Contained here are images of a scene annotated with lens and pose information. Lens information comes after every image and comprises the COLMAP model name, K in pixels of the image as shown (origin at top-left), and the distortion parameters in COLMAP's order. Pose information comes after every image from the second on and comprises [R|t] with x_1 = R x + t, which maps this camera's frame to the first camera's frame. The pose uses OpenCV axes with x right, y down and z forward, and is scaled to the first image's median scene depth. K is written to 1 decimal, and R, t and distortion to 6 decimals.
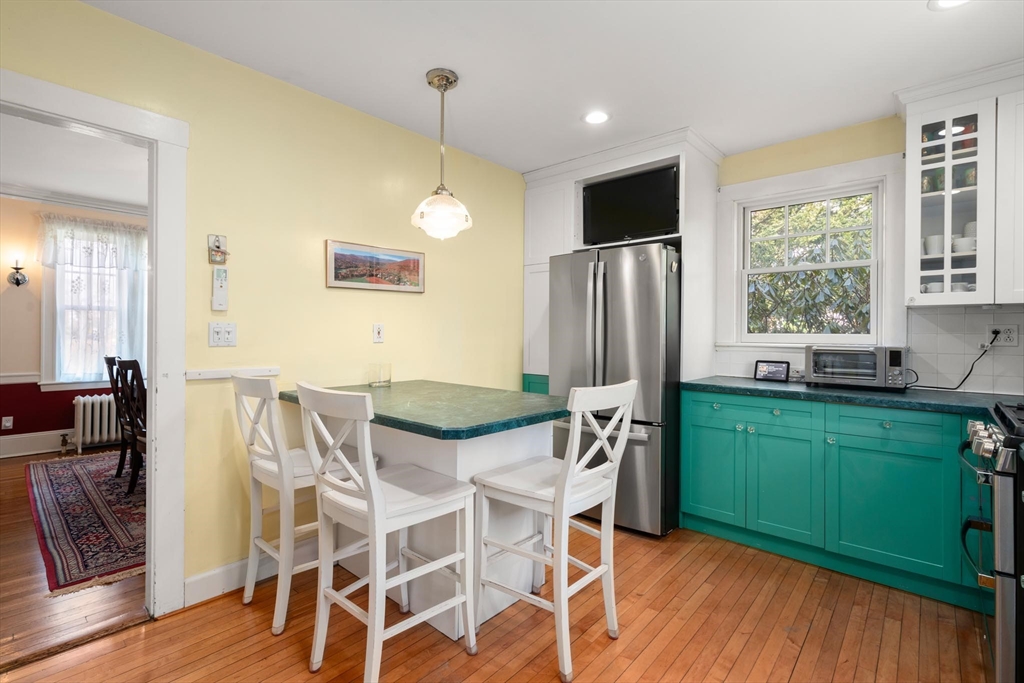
lens RADIAL K [[471.0, 0, 511.5], [0, 471.0, 336.8], [0, 0, 1]] dist [-0.009197, 0.000634]
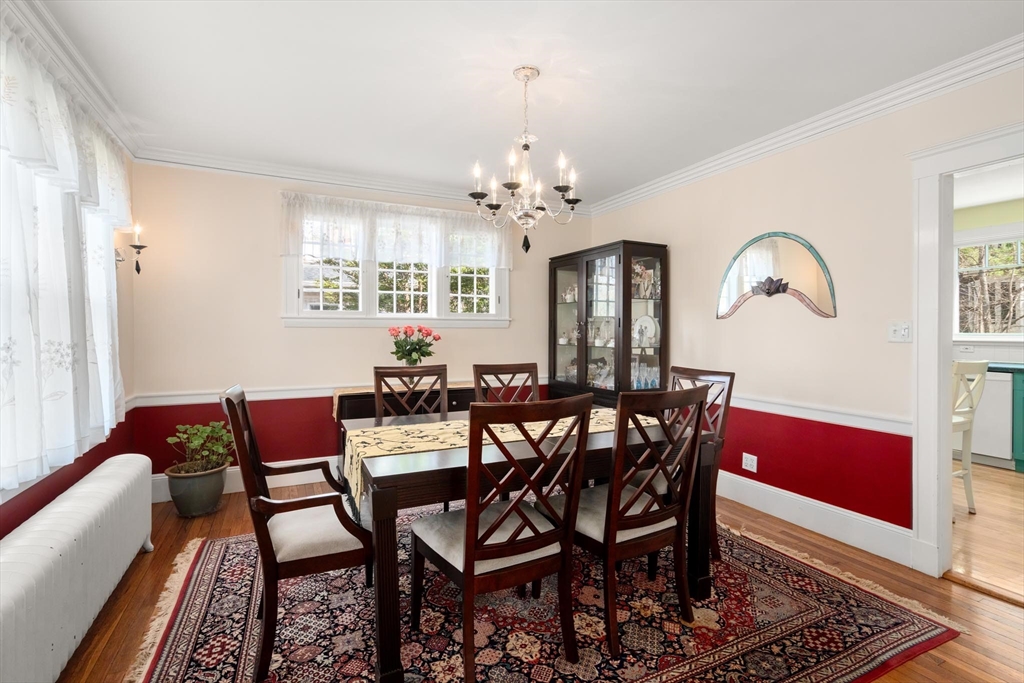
lens RADIAL K [[471.0, 0, 506.5], [0, 471.0, 338.2], [0, 0, 1]] dist [-0.009197, 0.000634]
pose [[0.392270, -0.017103, 0.919691, -1.805817], [0.000549, 0.999831, 0.018359, -0.038513], [-0.919850, -0.006697, 0.392214, 1.220109]]
